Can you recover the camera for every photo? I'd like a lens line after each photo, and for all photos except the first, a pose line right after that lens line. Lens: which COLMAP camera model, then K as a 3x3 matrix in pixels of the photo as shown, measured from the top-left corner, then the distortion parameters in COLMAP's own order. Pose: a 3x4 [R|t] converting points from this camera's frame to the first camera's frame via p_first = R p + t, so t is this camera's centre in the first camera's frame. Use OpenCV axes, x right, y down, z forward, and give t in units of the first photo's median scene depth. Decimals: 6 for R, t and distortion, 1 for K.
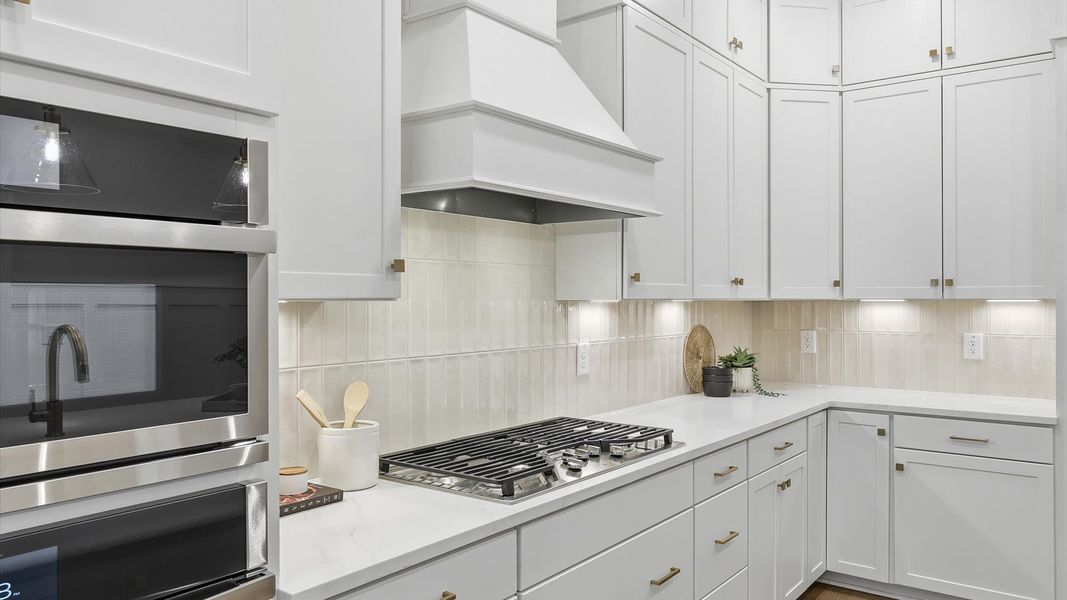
lens RADIAL K [[796.7, 0, 532.6], [0, 796.7, 294.7], [0, 0, 1]] dist [-0.007345, -0.000714]
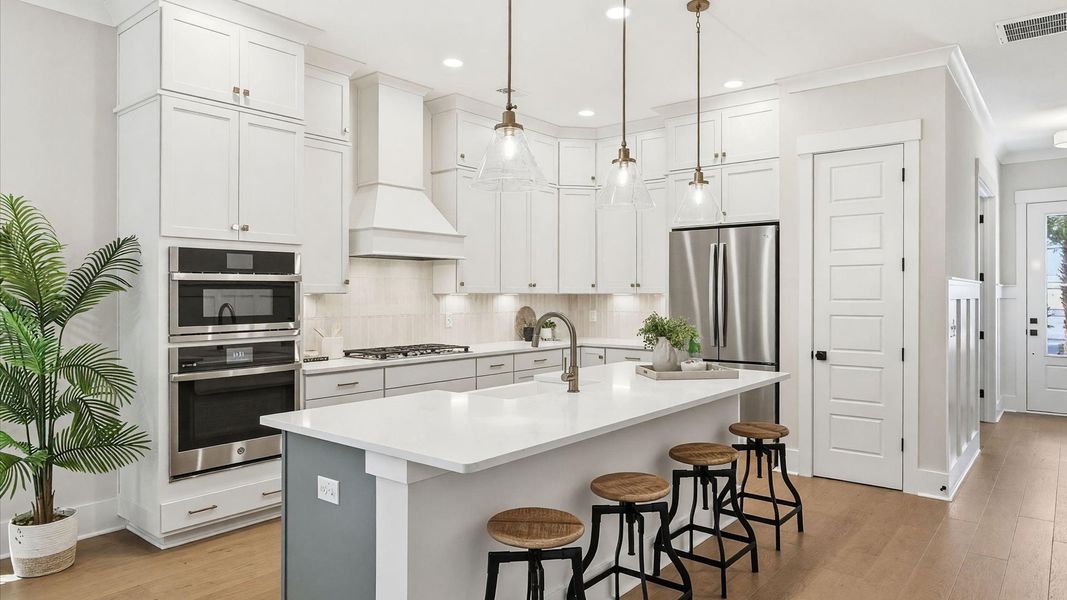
lens RADIAL K [[665.3, 0, 535.1], [0, 665.3, 301.7], [0, 0, 1]] dist [-0.019447, -0.002194]
pose [[0.999852, 0.002563, -0.016998, 0.418644], [-0.002236, 0.999813, 0.019197, -0.008884], [0.017044, -0.019156, 0.999671, -1.067136]]
